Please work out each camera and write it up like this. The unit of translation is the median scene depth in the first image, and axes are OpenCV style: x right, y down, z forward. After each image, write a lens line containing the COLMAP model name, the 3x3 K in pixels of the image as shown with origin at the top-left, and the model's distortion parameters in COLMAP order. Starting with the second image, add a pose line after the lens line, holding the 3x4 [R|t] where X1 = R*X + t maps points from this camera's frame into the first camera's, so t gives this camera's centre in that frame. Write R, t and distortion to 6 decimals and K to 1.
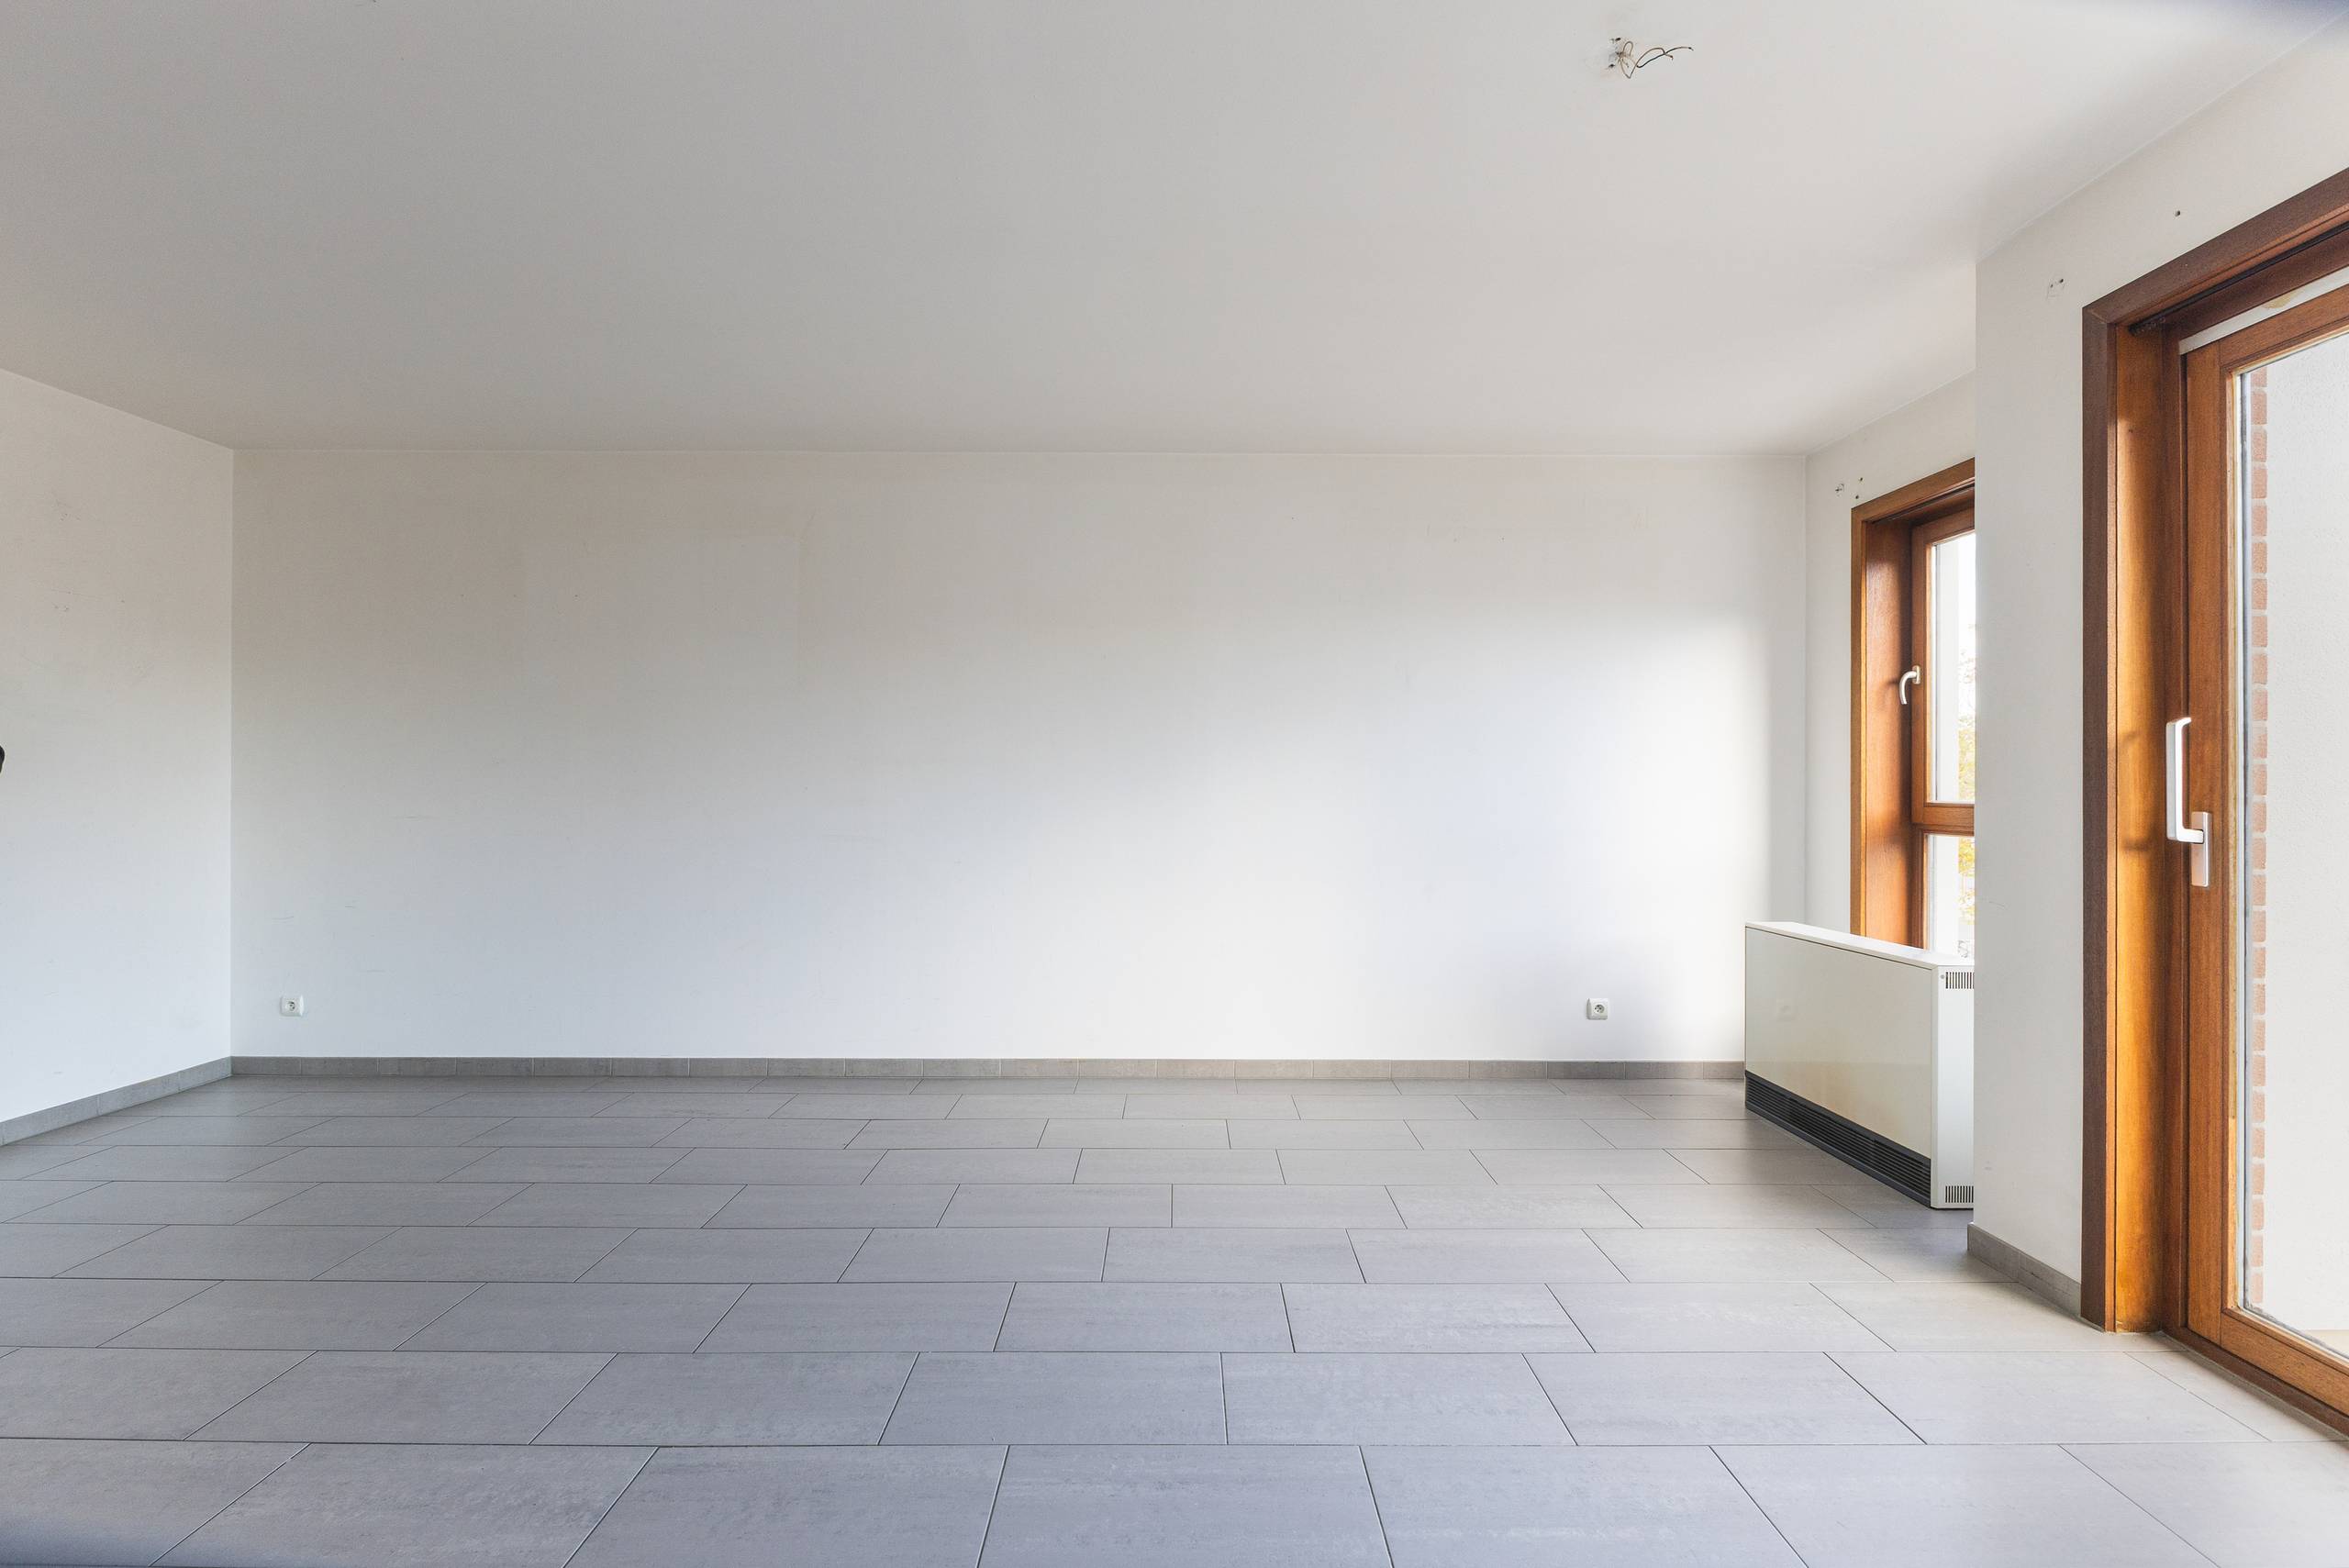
lens RADIAL K [[1082.9, 0, 1174.5], [0, 1082.9, 784.0], [0, 0, 1]] dist [-0.001986, -0.001438]
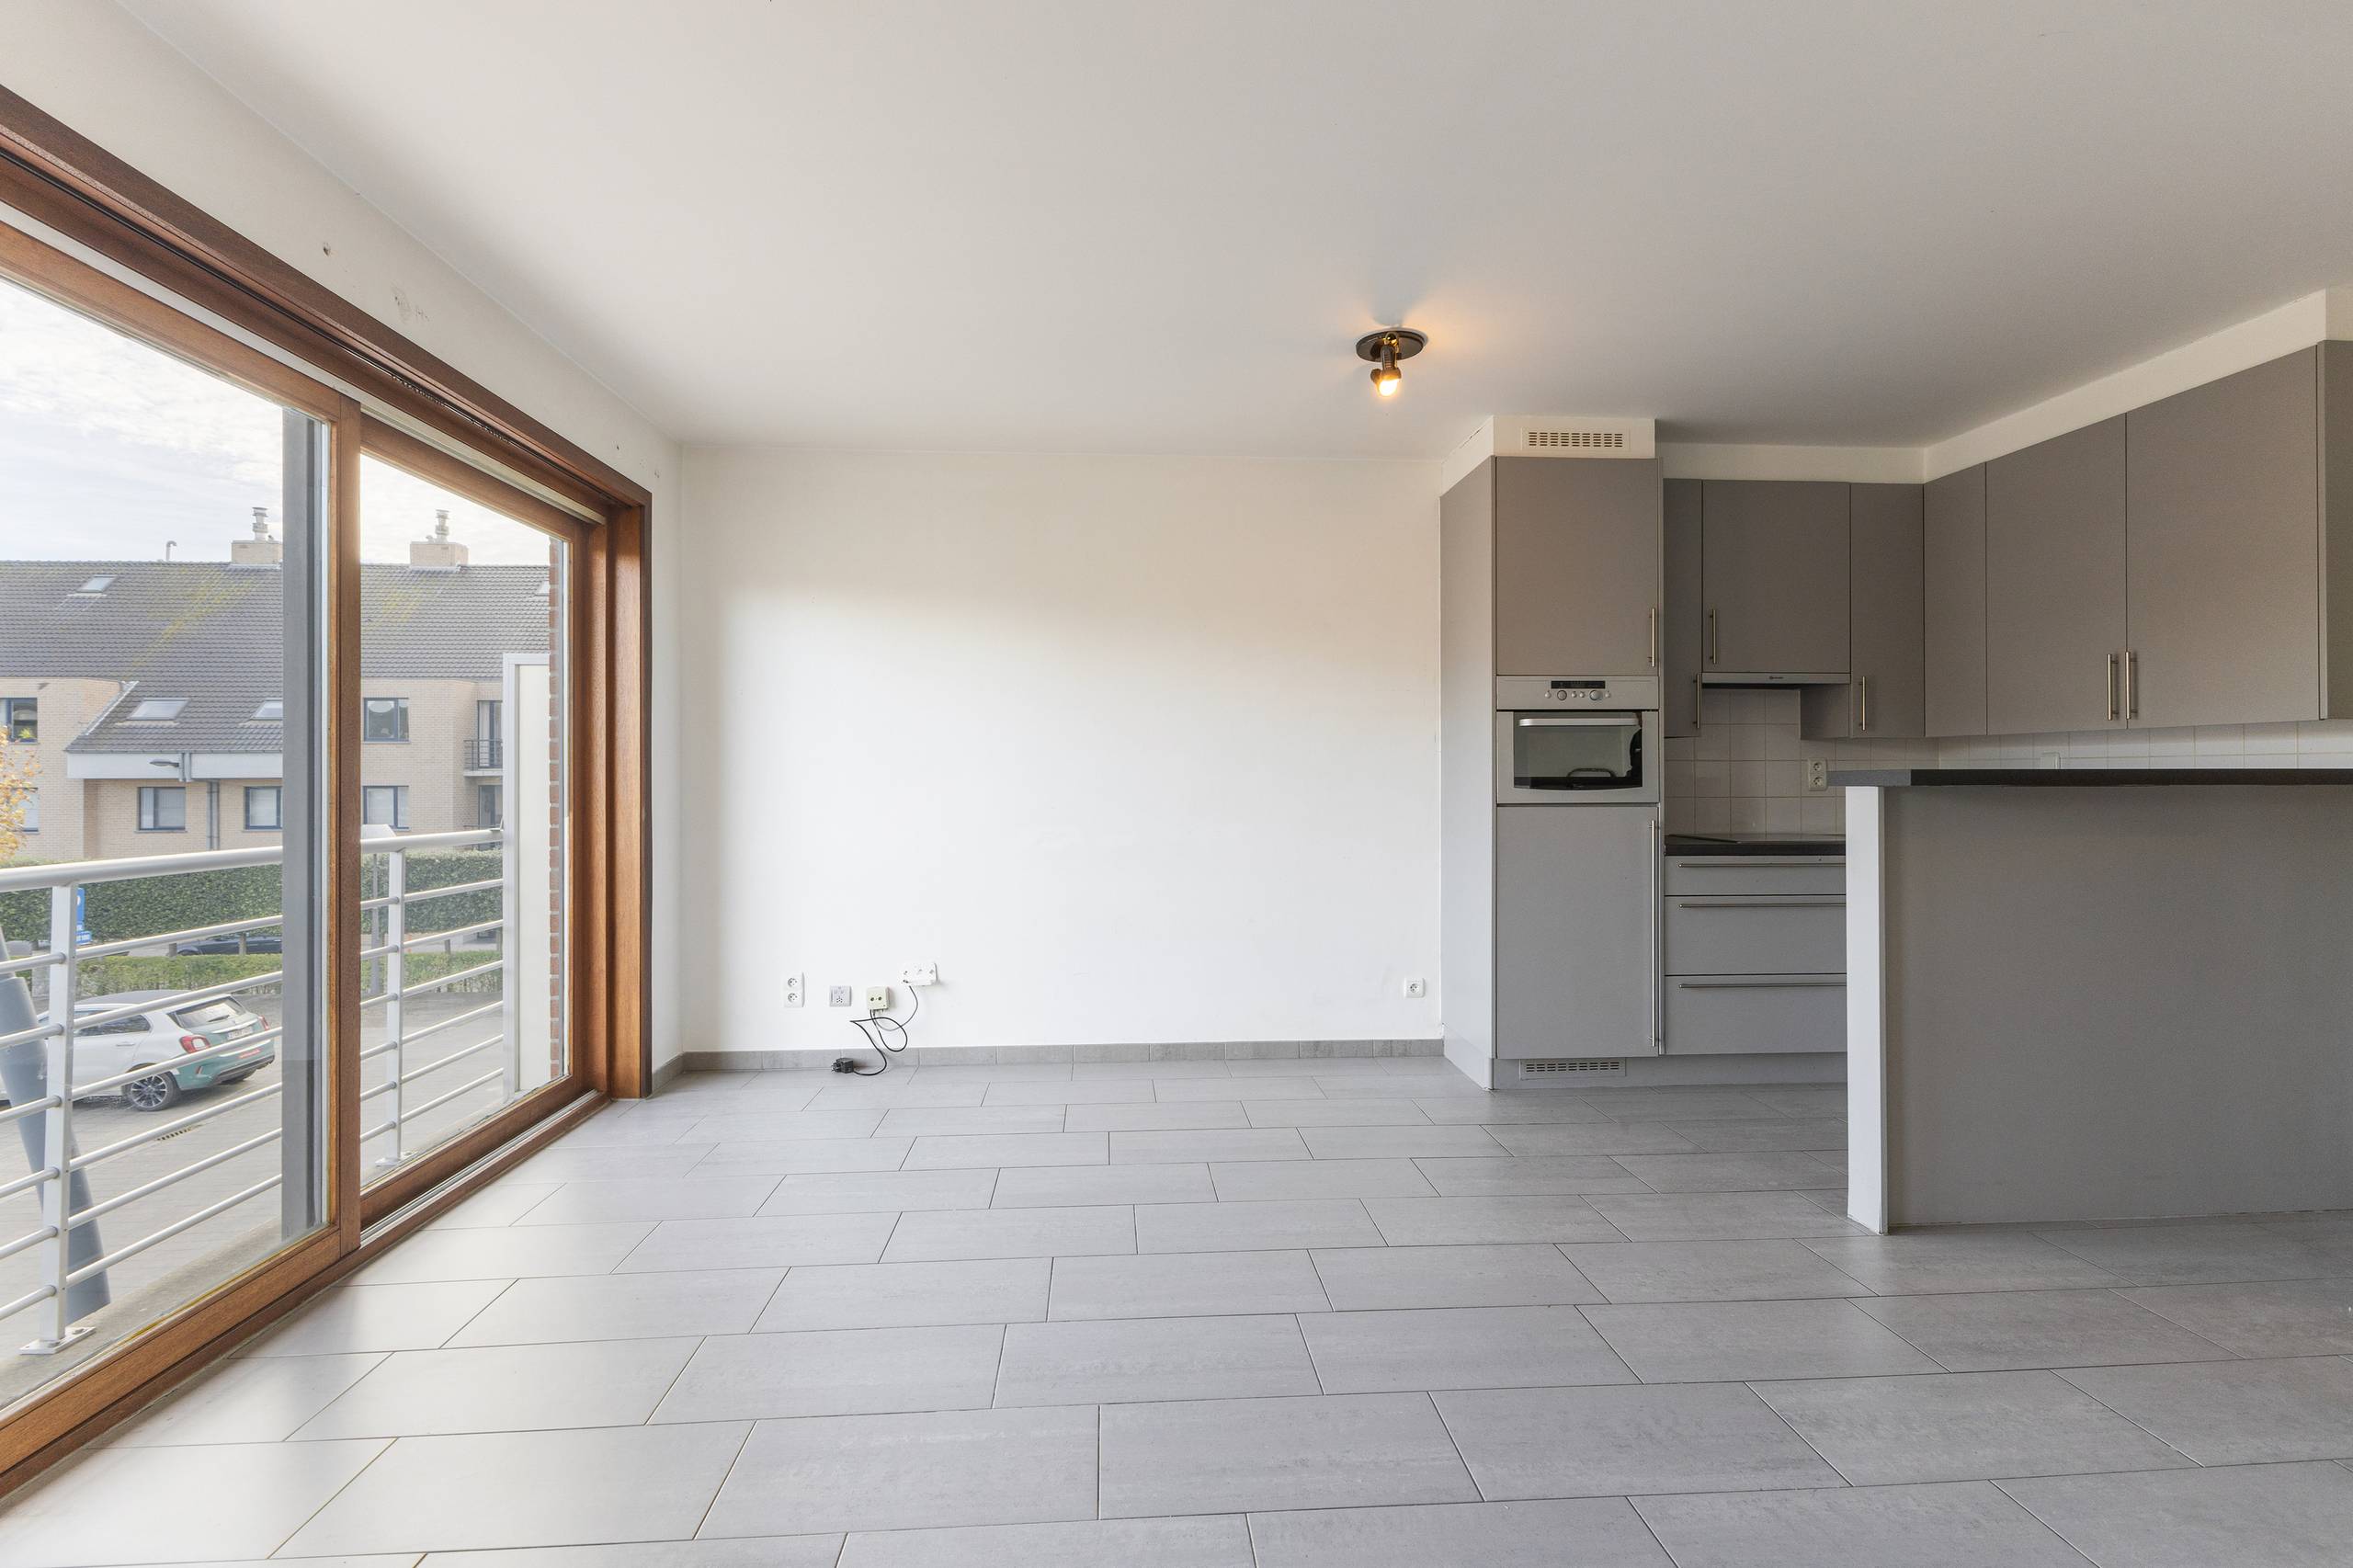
lens RADIAL K [[1068.9, 0, 1176.5], [0, 1068.9, 784.0], [0, 0, 1]] dist [0.001254, -0.000289]
pose [[-0.997595, 0.001216, -0.069300, 0.120599], [0.001006, 0.999995, 0.003075, 0.004252], [0.069303, 0.002998, -0.997591, 1.358392]]
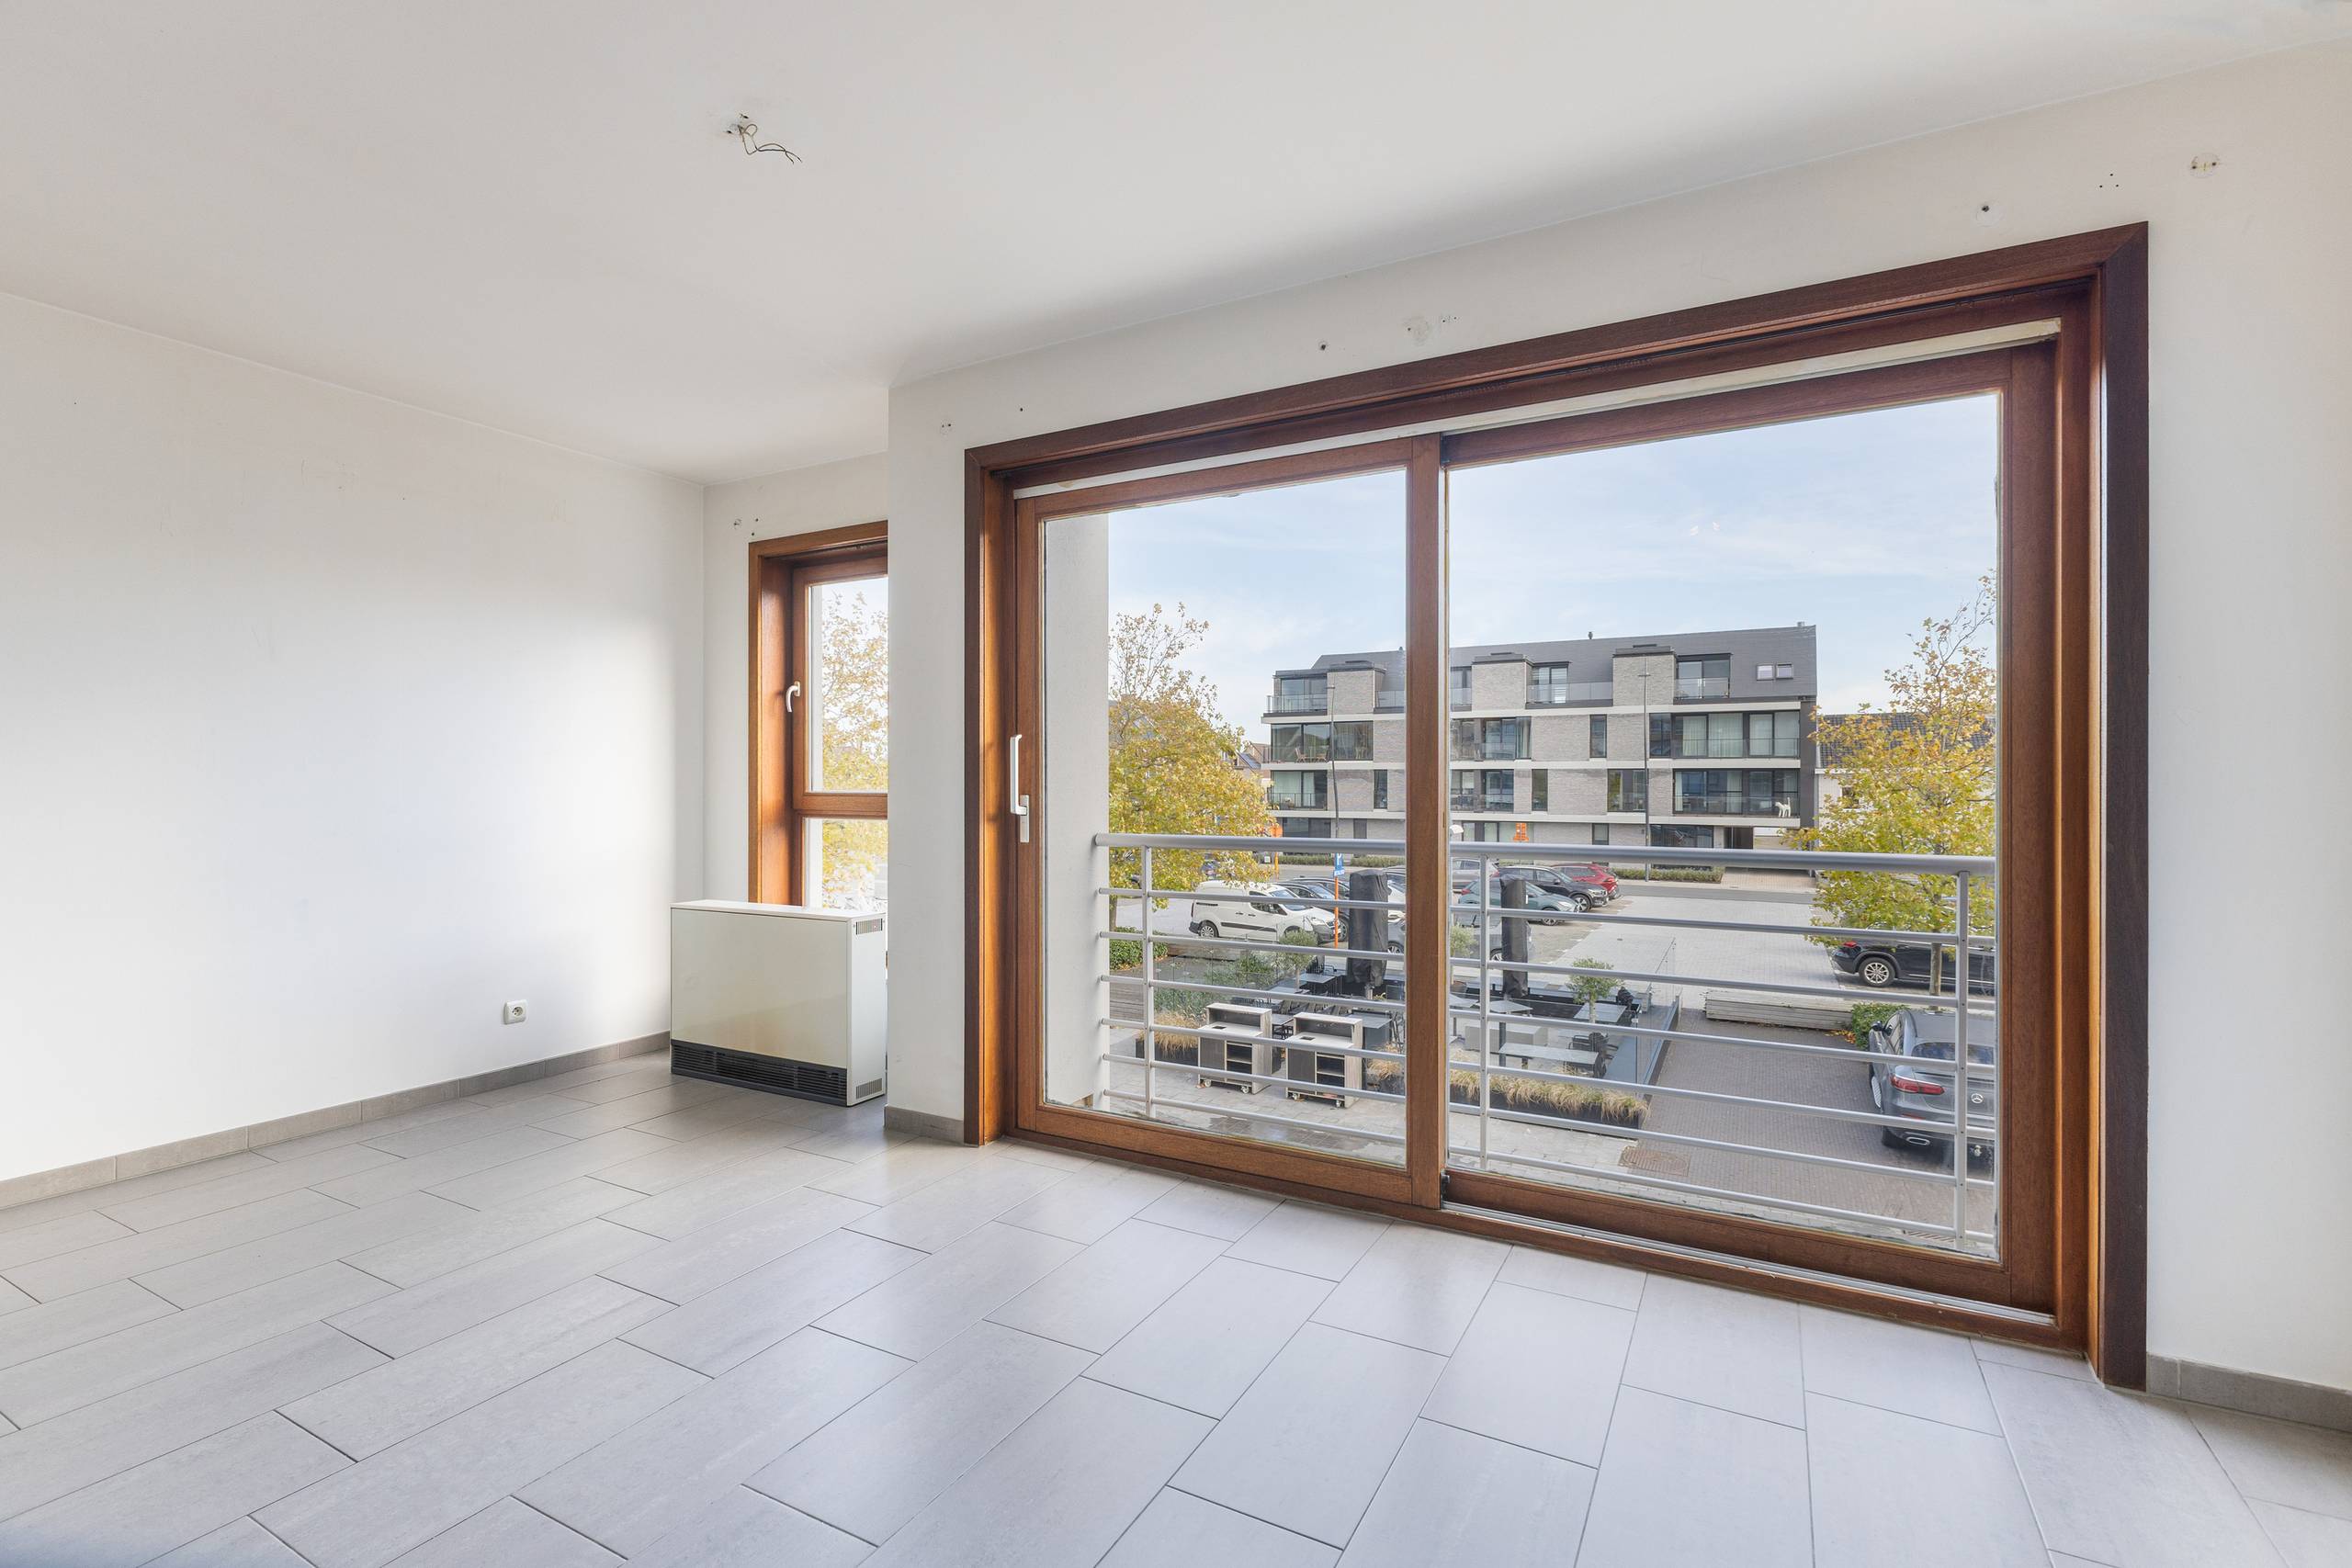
lens RADIAL K [[1068.3, 0, 1176.0], [0, 1068.3, 784.0], [0, 0, 1]] dist [0.001254, -0.000289]
pose [[0.487089, -0.005947, 0.873332, -0.249941], [0.000546, 0.999979, 0.006504, -0.000114], [-0.873352, -0.002691, 0.487082, 0.044782]]
